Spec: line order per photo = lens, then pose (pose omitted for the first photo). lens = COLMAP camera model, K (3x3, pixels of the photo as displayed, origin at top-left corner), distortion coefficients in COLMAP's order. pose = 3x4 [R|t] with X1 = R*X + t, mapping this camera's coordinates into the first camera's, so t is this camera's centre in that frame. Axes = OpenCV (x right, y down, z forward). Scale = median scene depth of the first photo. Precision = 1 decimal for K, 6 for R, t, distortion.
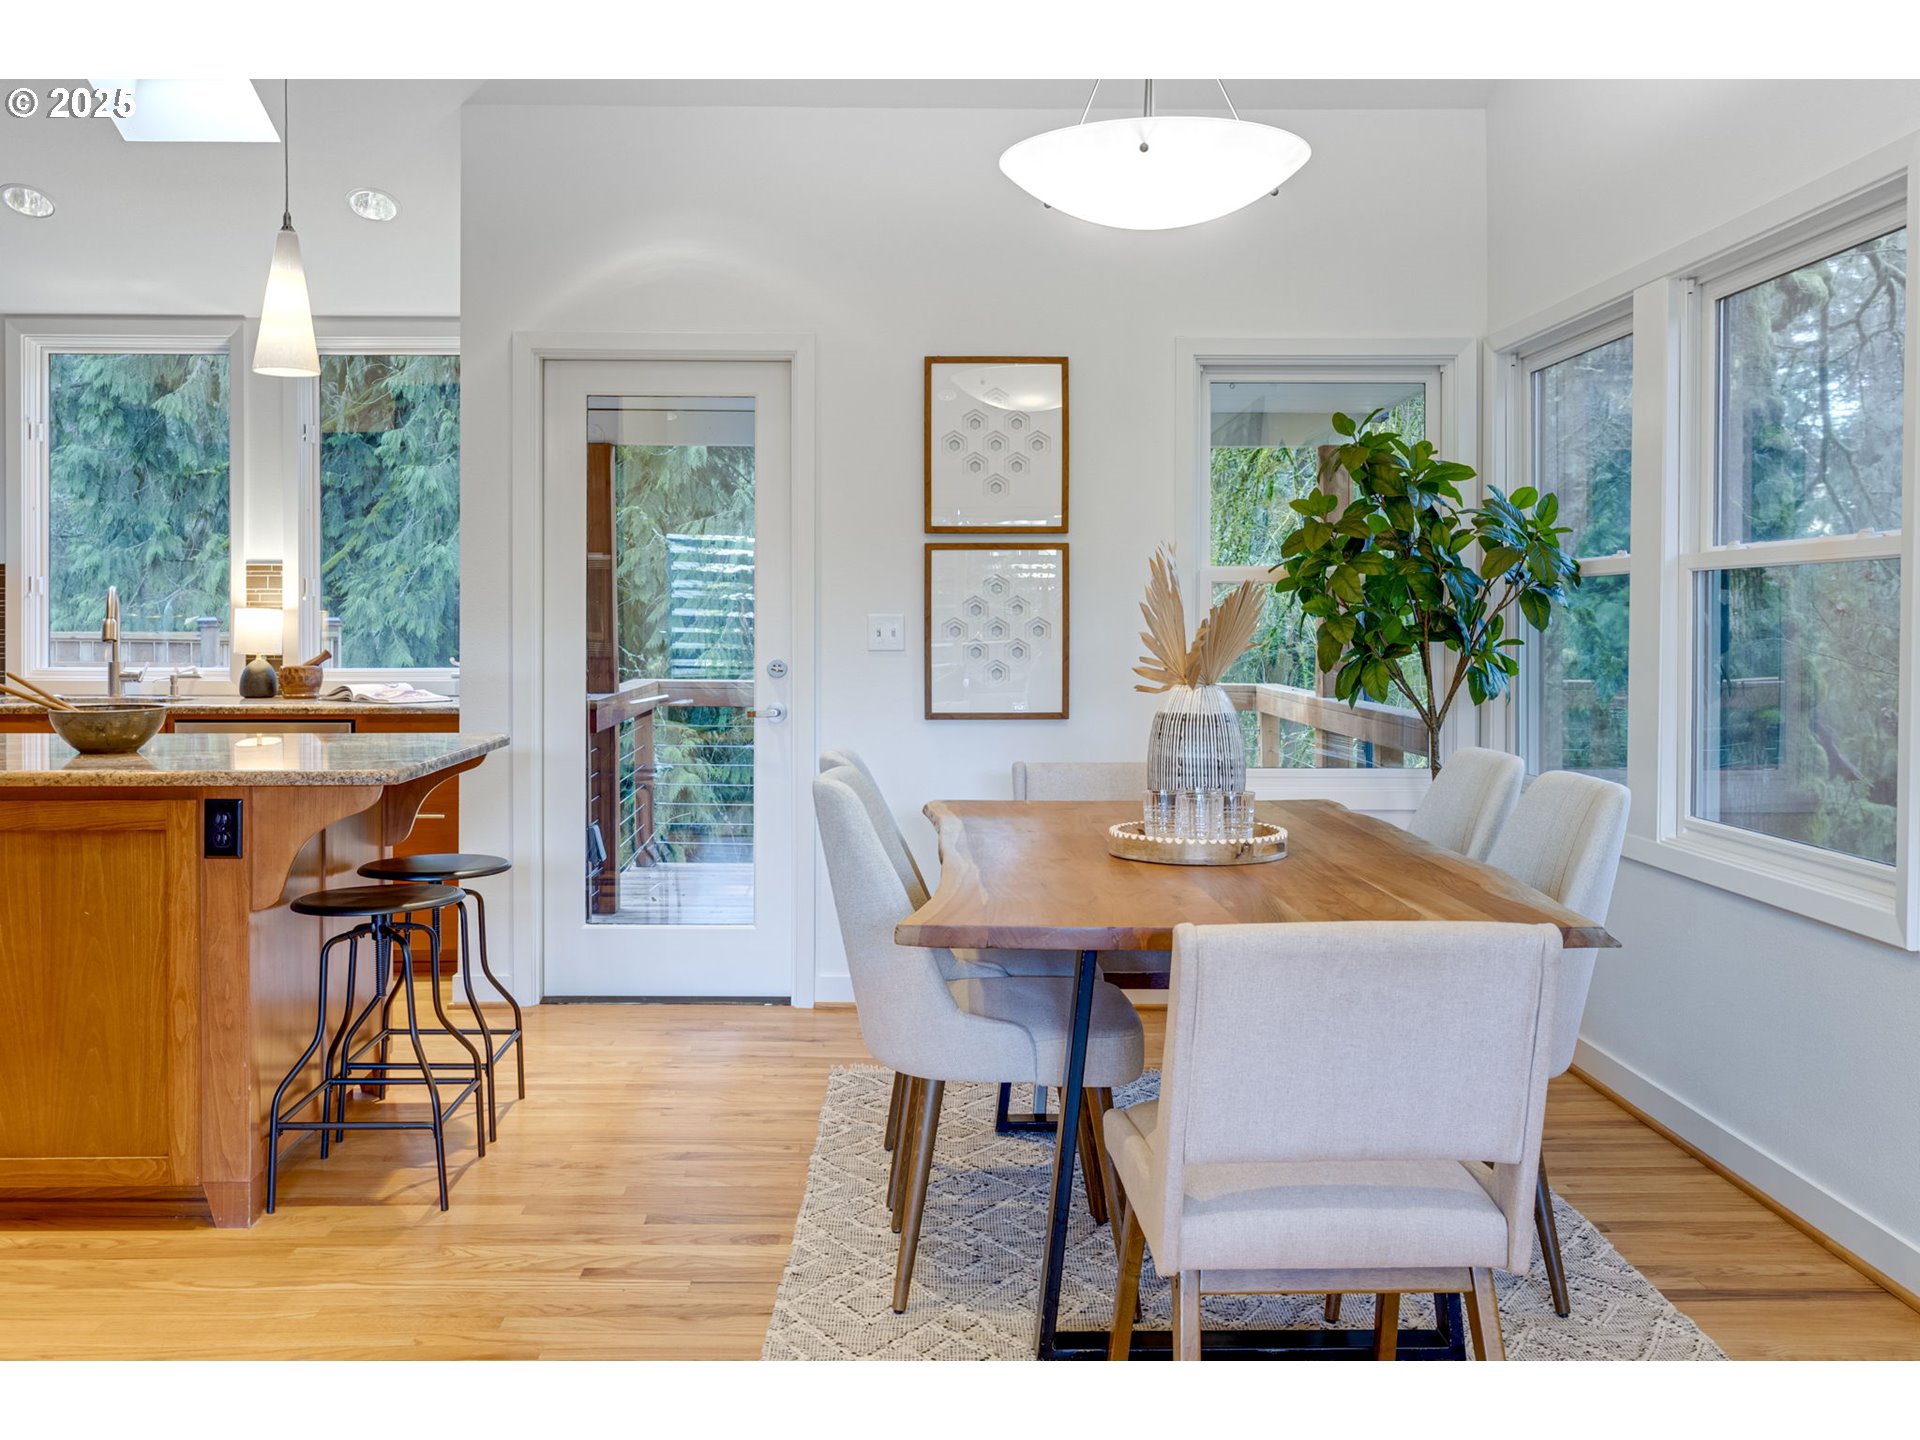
lens RADIAL K [[1749.7, 0, 956.7], [0, 1749.7, 626.9], [0, 0, 1]] dist [0.003114, 0.004288]
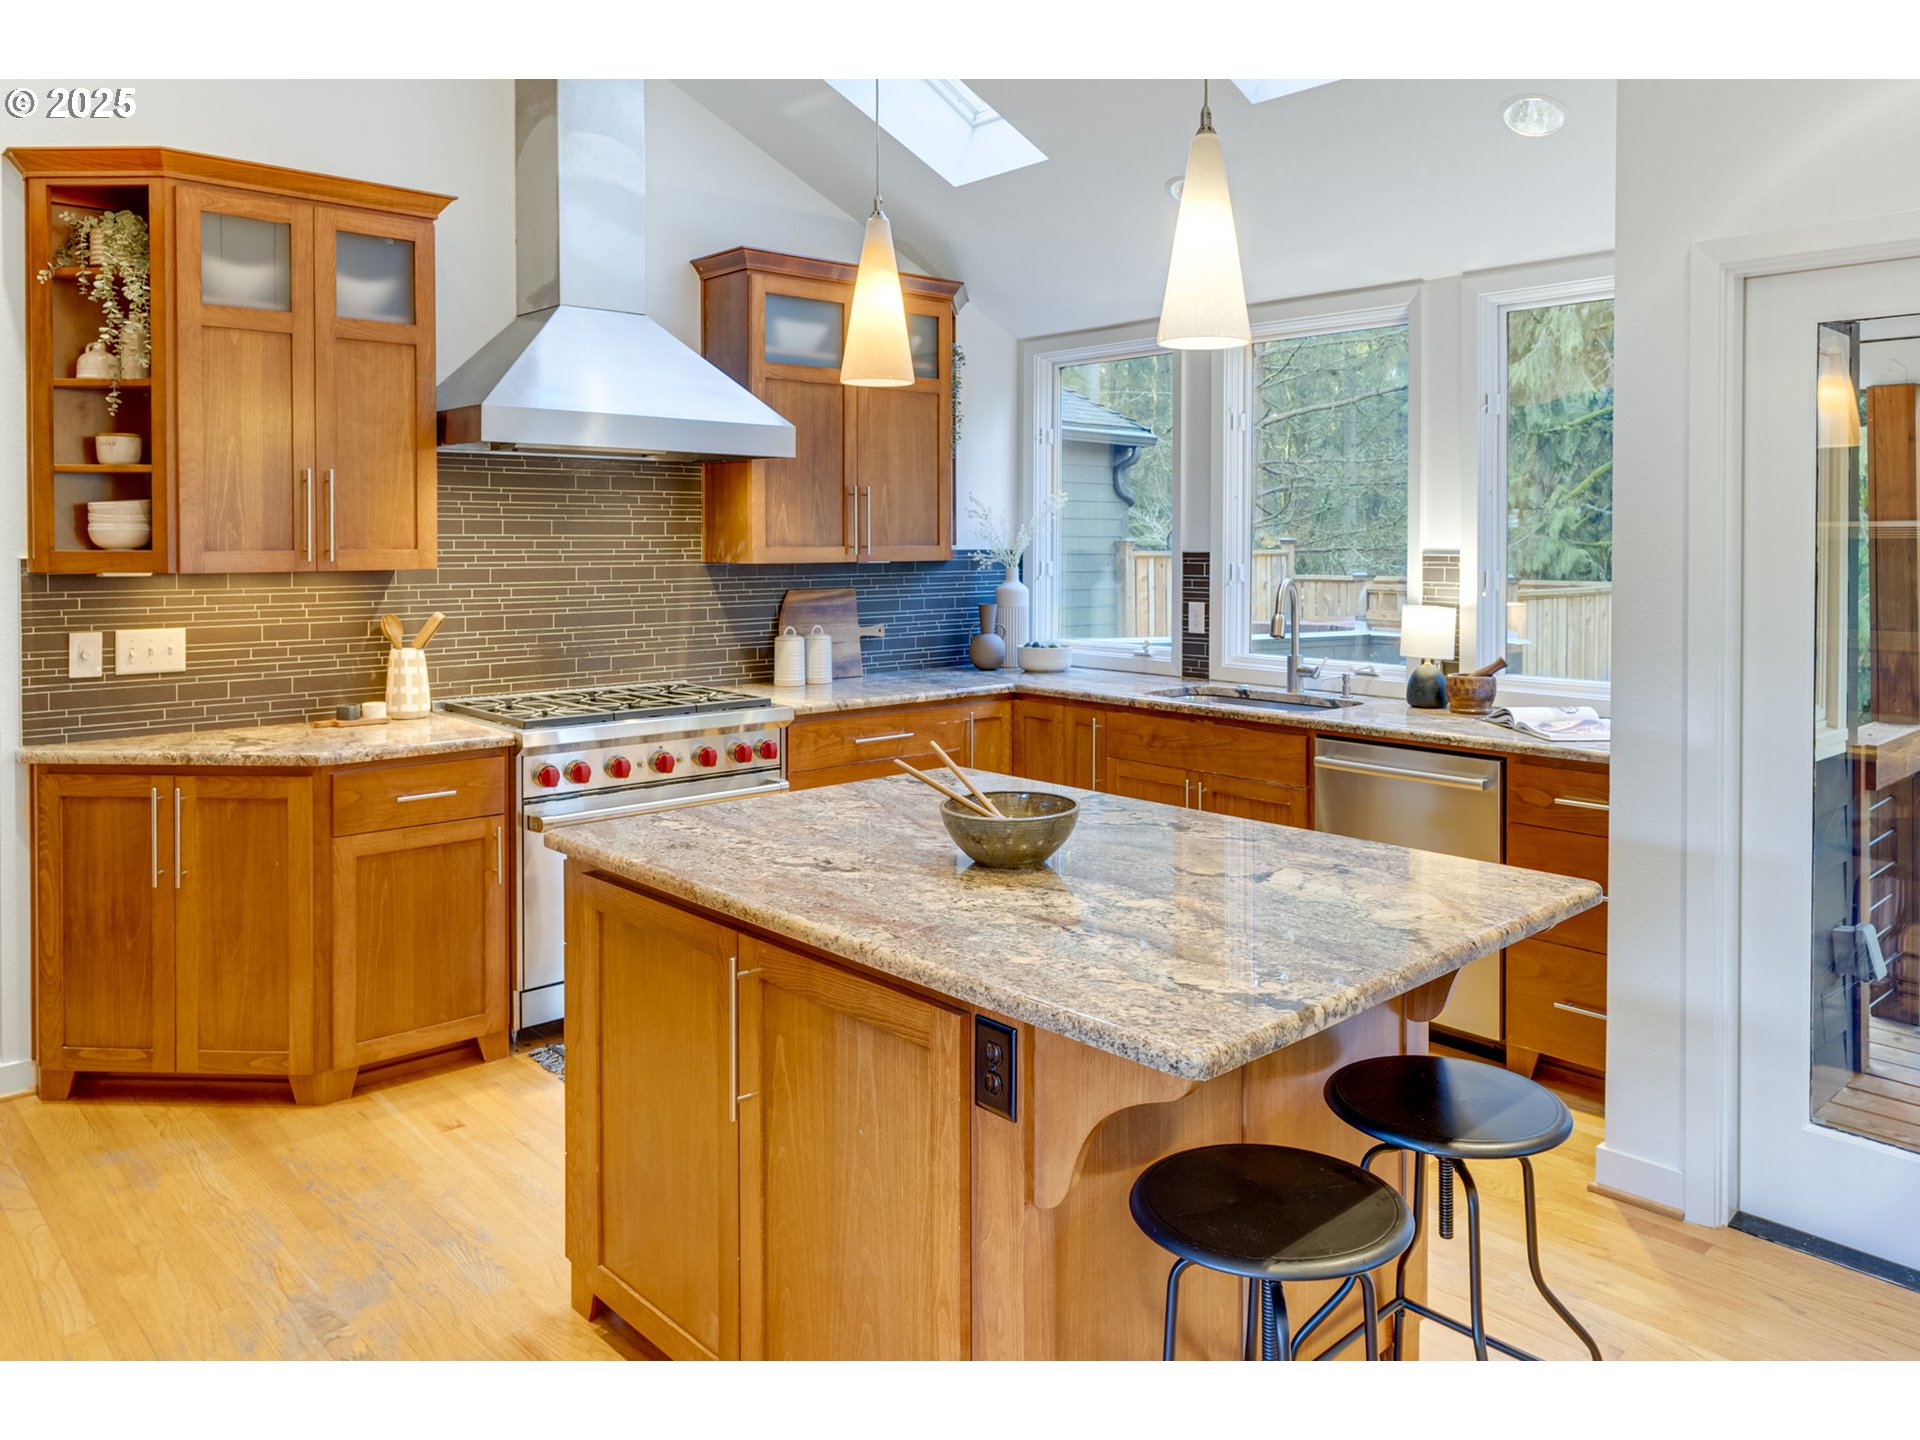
lens RADIAL K [[1378.0, 0, 961.3], [0, 1378.0, 547.7], [0, 0, 1]] dist [0.001060, 0.001233]
pose [[0.654720, 0.006353, -0.755845, -0.026539], [-0.003733, 0.999980, 0.005172, -0.044967], [0.755862, -0.000564, 0.654730, 0.380512]]
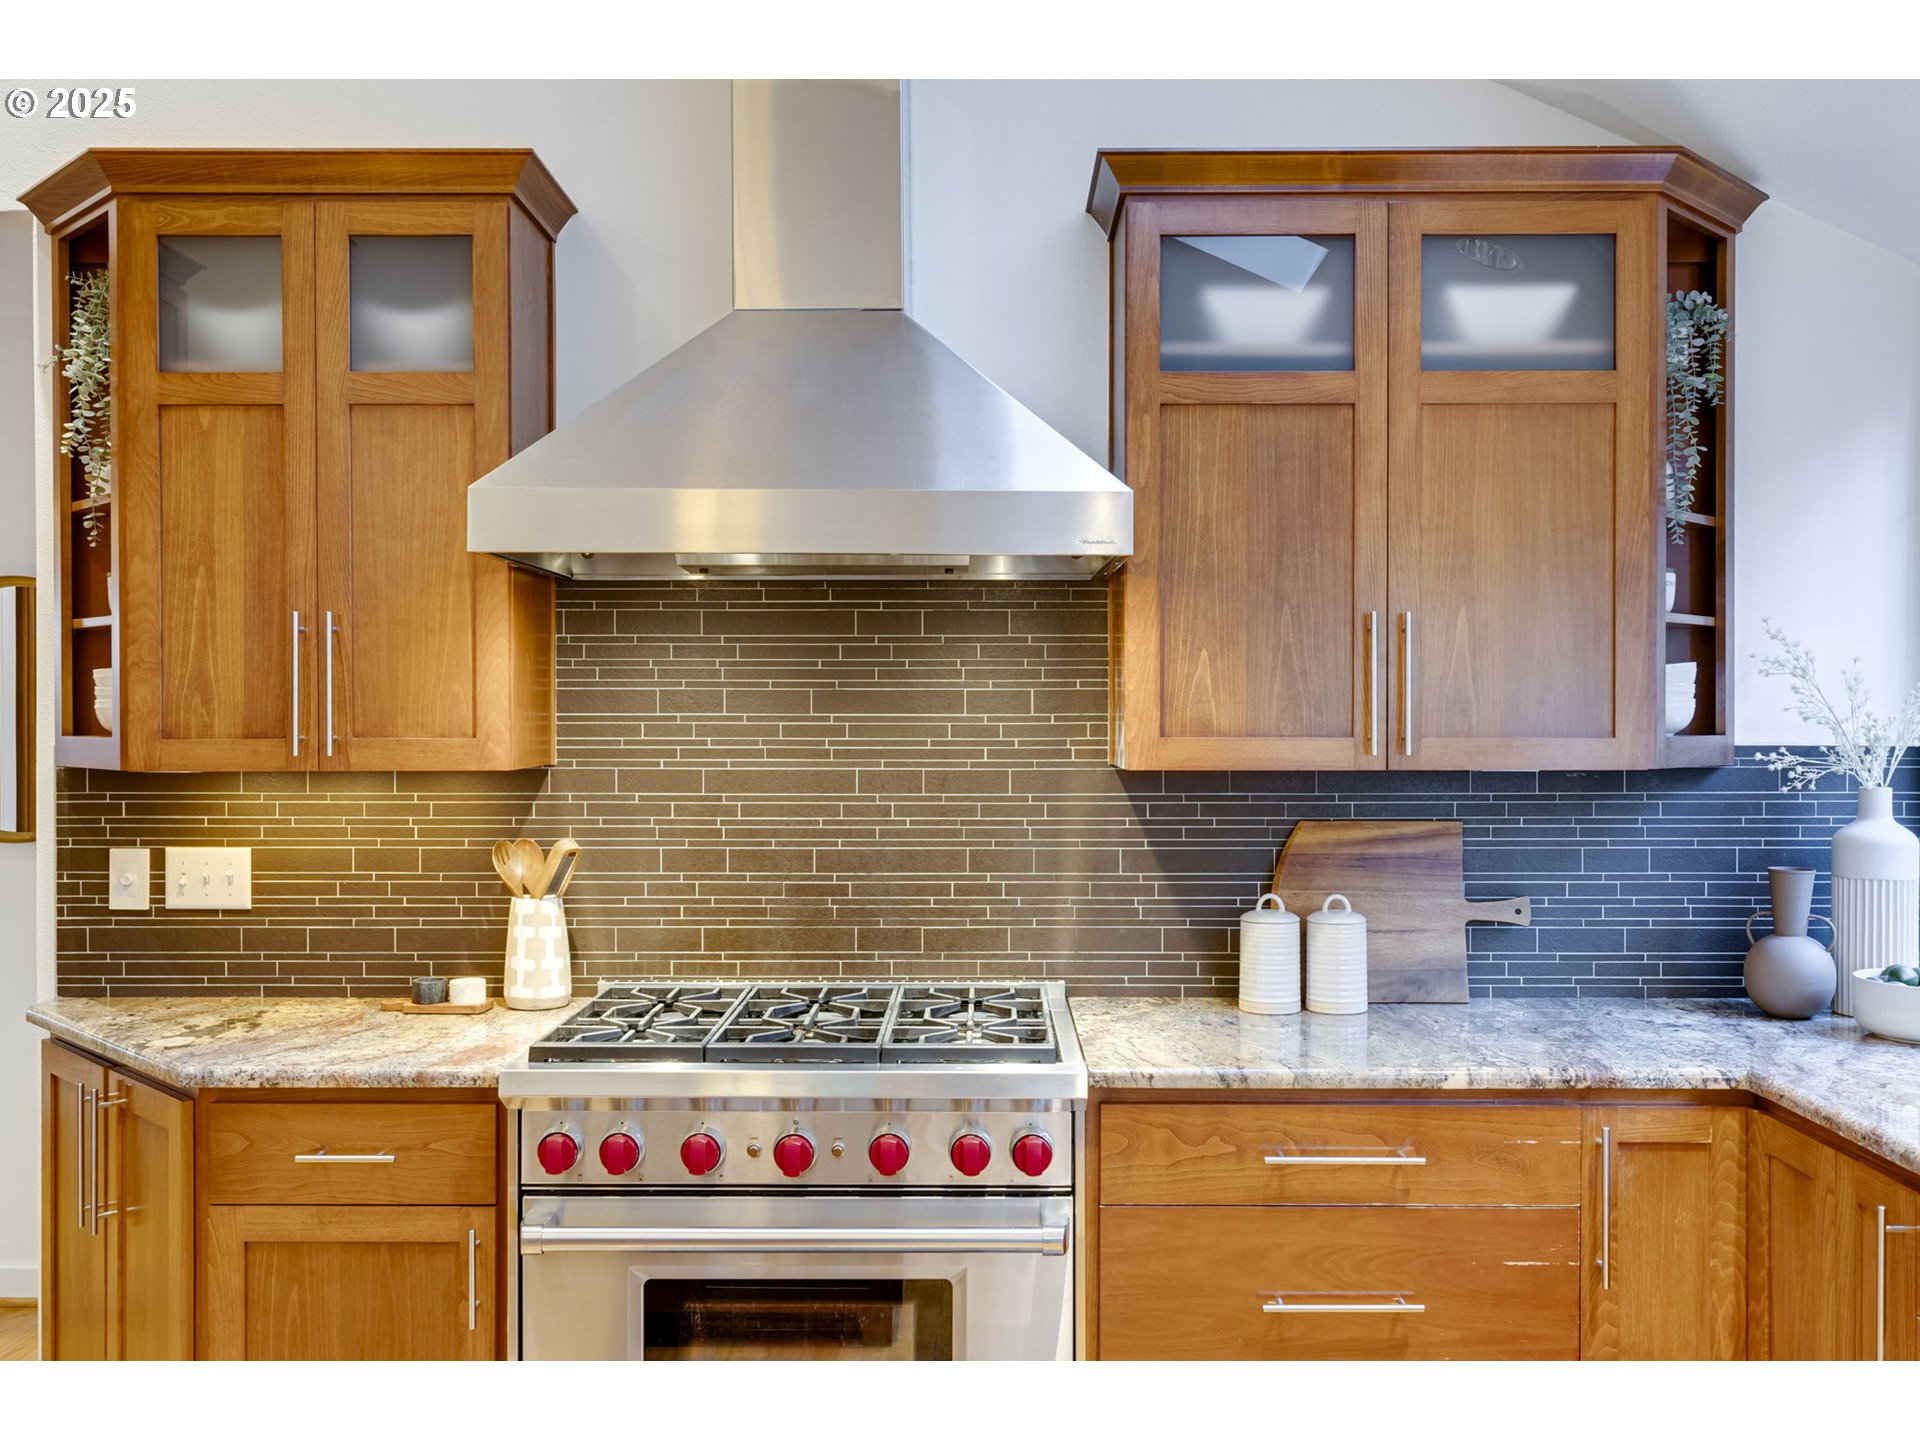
lens RADIAL K [[1667.0, 0, 960.0], [0, 1667.0, 720.0], [0, 0, 1]] dist [0.002562, 0.003455]
pose [[-0.030033, 0.004410, -0.999539, -0.211372], [-0.004644, 0.999979, 0.004551, -0.047947], [0.999538, 0.004778, -0.030011, 0.770844]]
